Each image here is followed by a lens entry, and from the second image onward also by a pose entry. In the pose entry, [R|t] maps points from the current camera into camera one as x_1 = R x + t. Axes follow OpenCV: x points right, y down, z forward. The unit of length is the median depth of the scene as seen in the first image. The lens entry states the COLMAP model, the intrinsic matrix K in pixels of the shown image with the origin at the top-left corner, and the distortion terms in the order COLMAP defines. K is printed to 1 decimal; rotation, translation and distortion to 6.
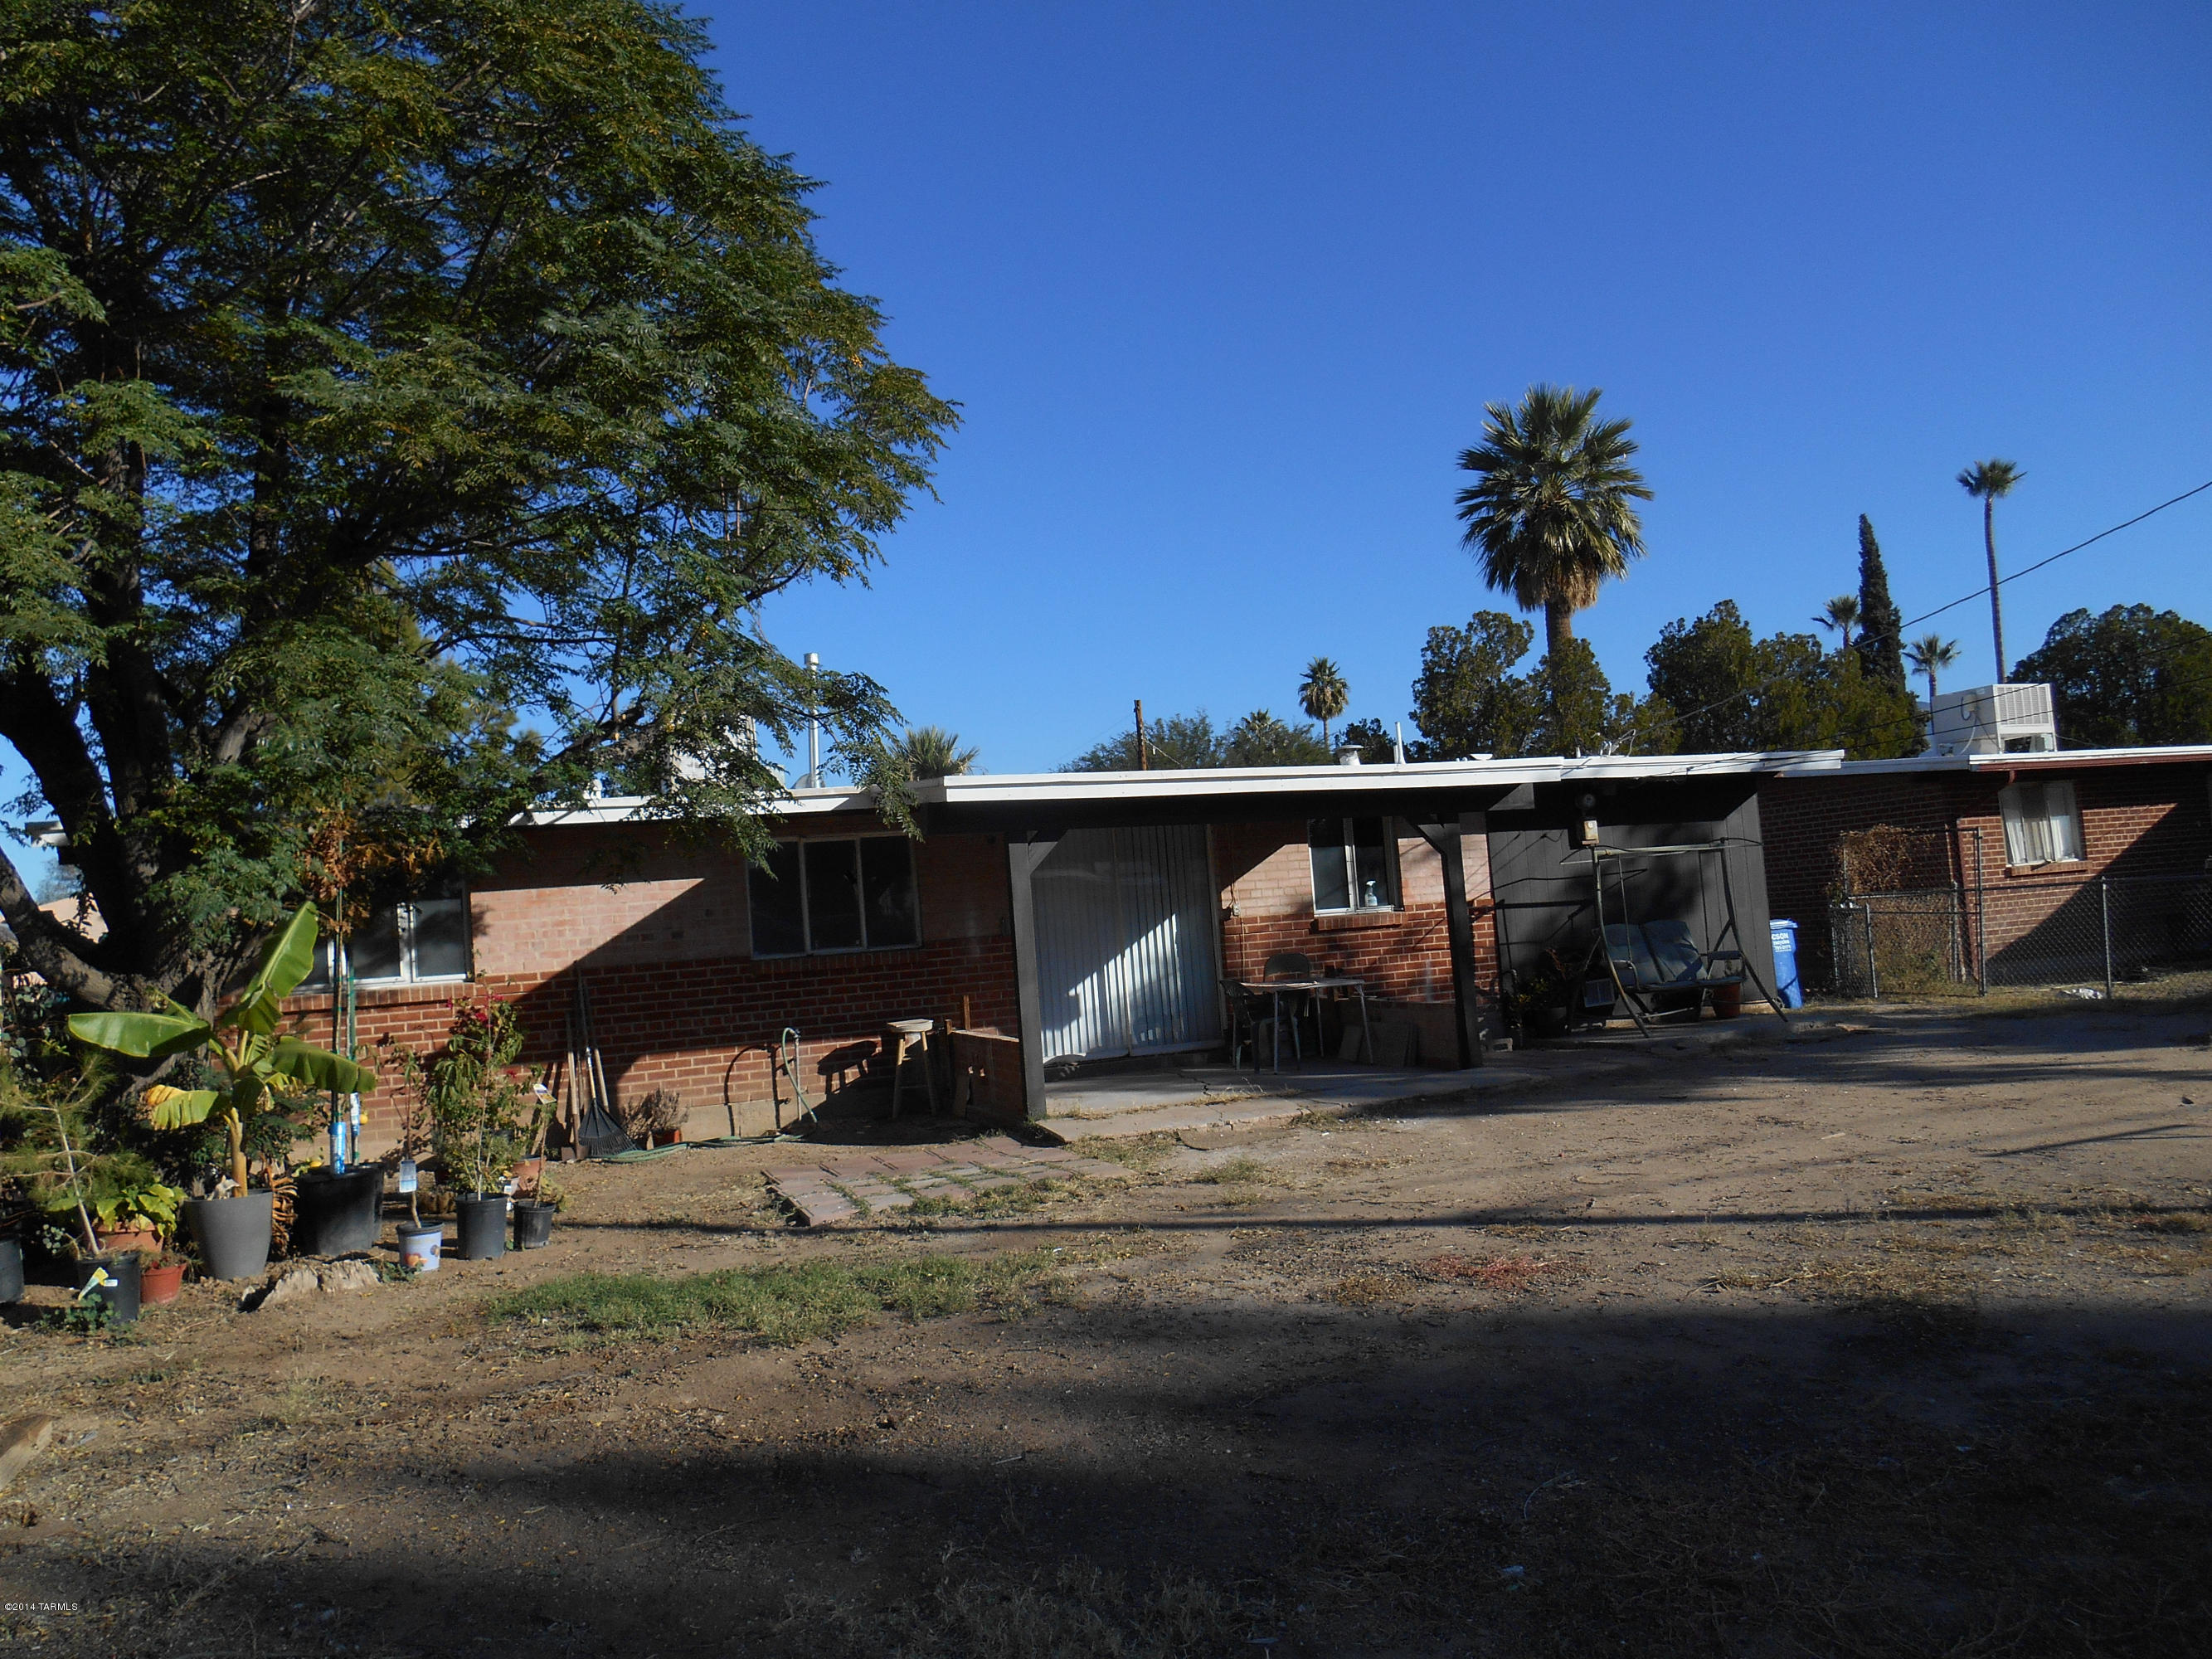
lens RADIAL K [[1703.9, 0, 1106.0], [0, 1703.9, 829.5], [0, 0, 1]] dist [-0.020503, 0.002148]
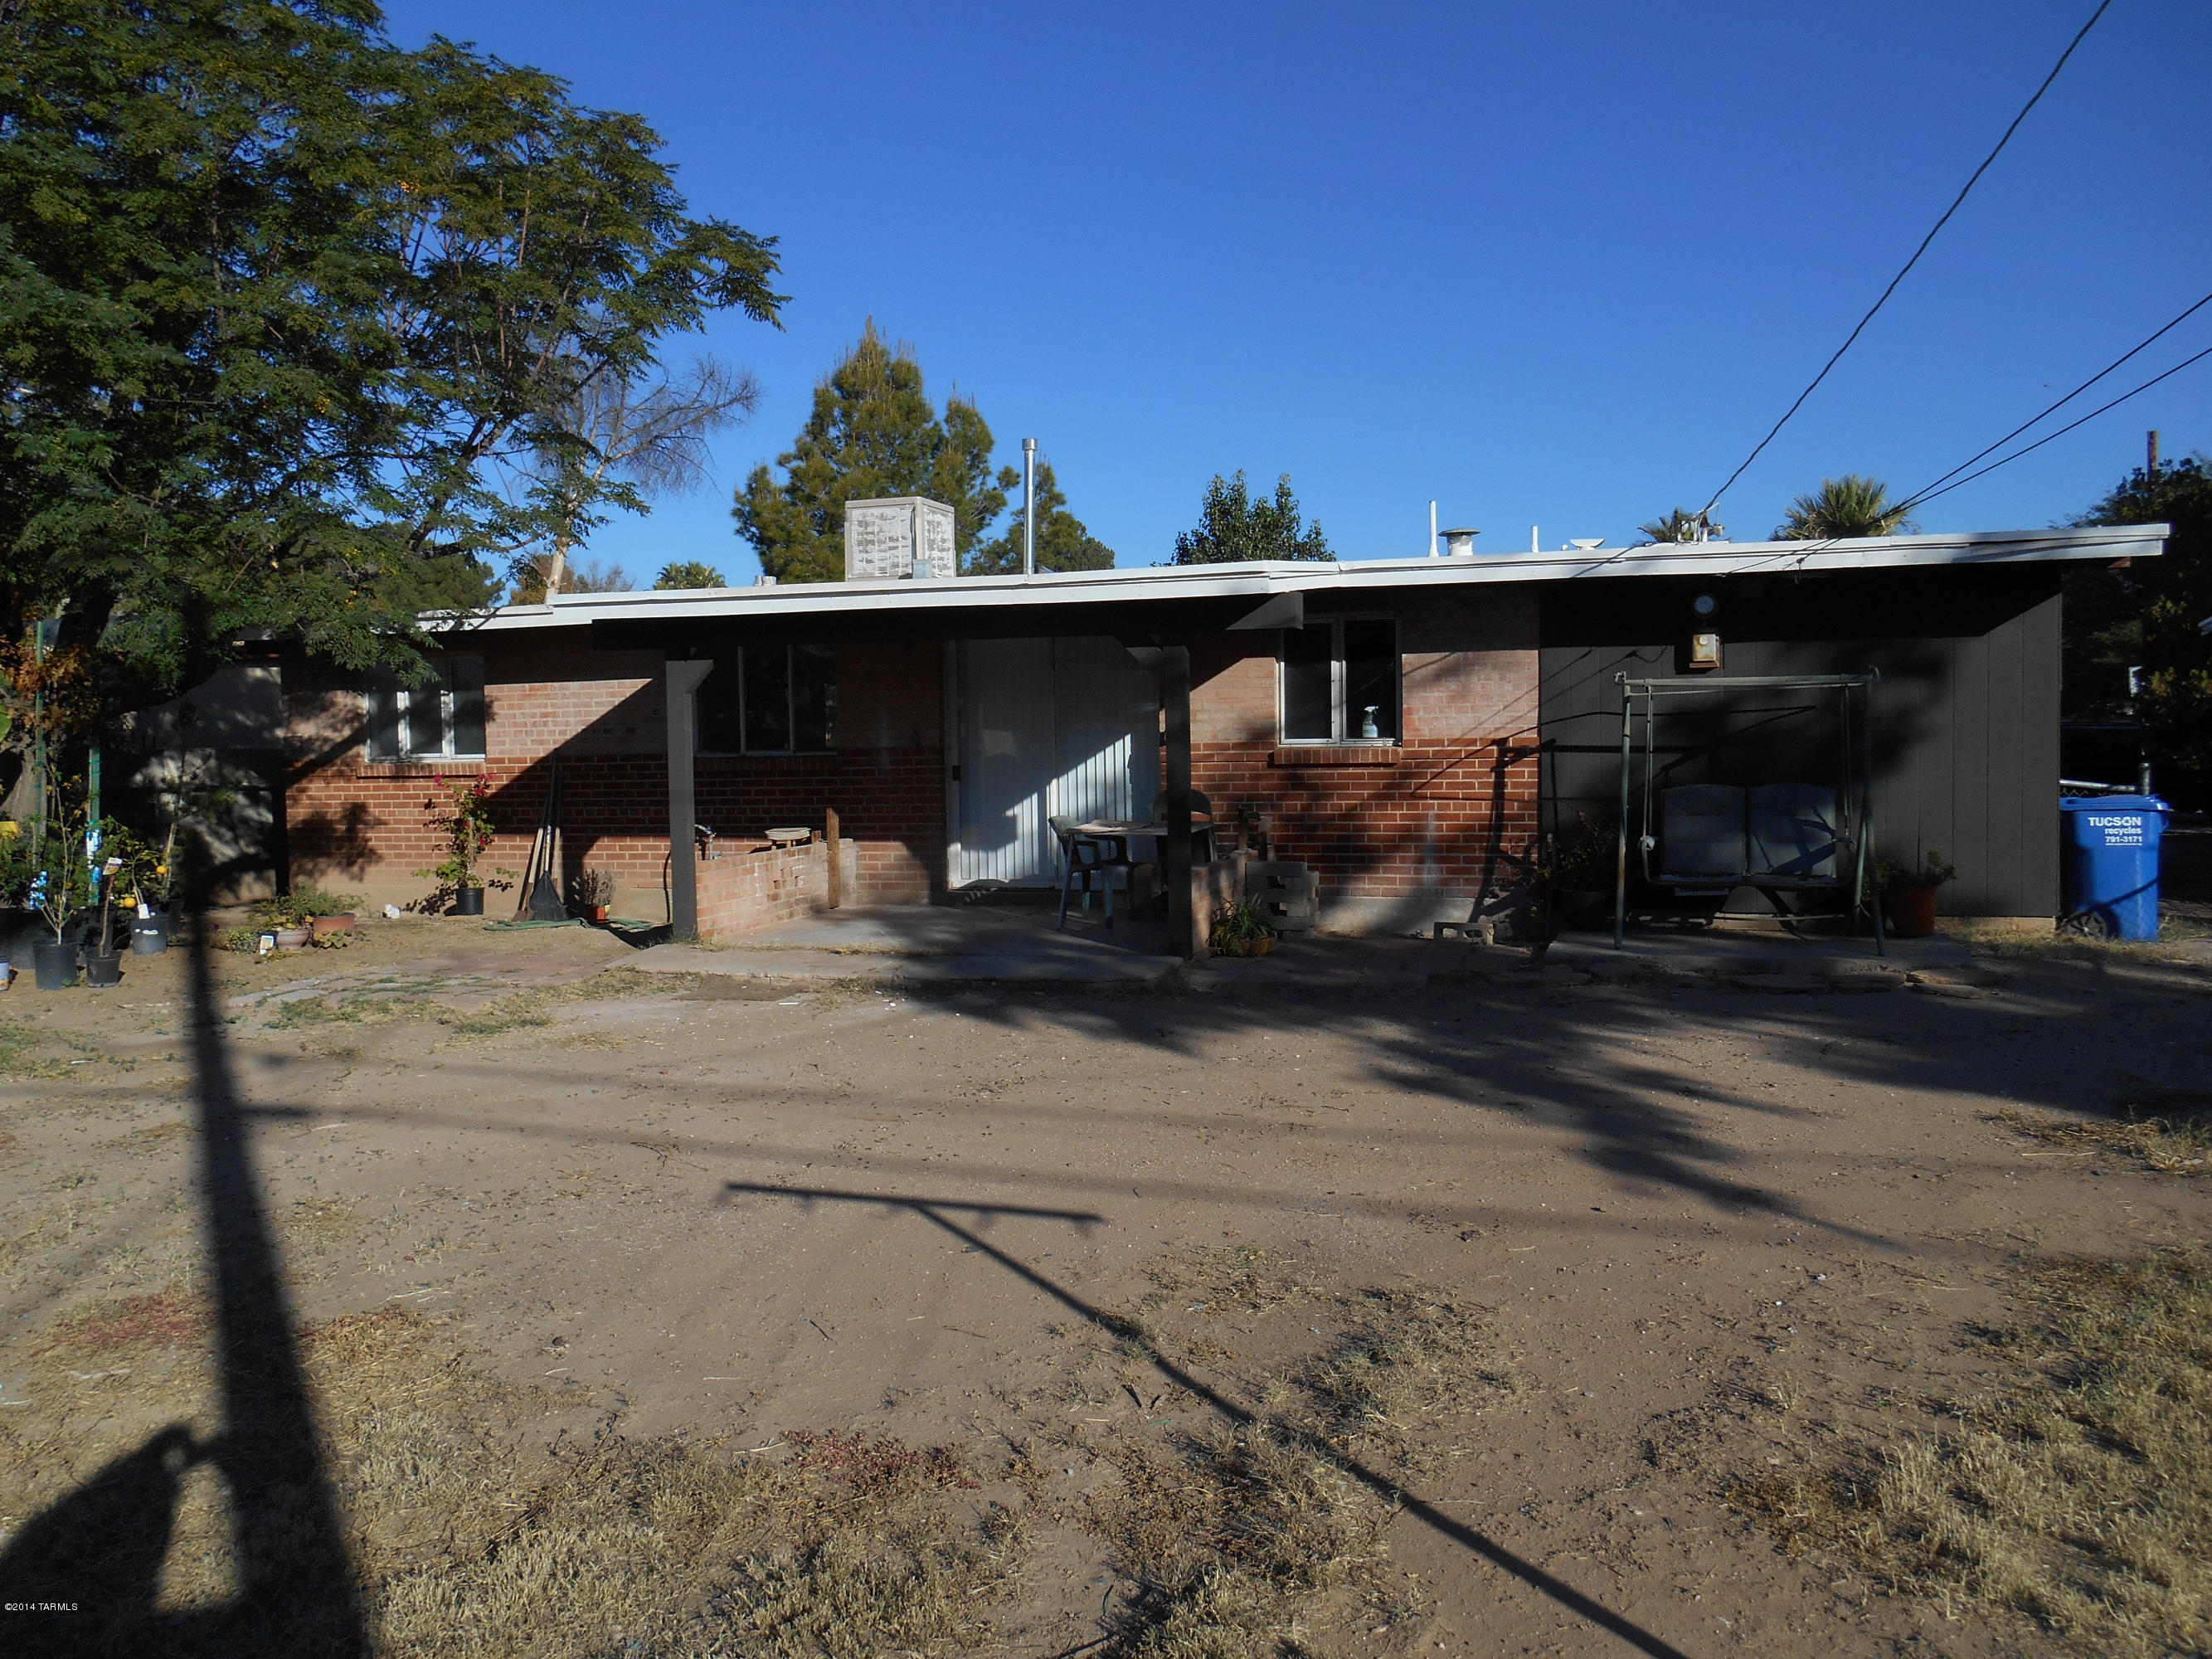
lens RADIAL K [[1703.9, 0, 1106.0], [0, 1703.9, 829.5], [0, 0, 1]] dist [-0.020503, 0.002148]
pose [[0.759944, 0.095143, -0.642988, 0.587753], [-0.000434, 0.989303, 0.145874, -0.029163], [0.649989, -0.110577, 0.751856, 0.321320]]
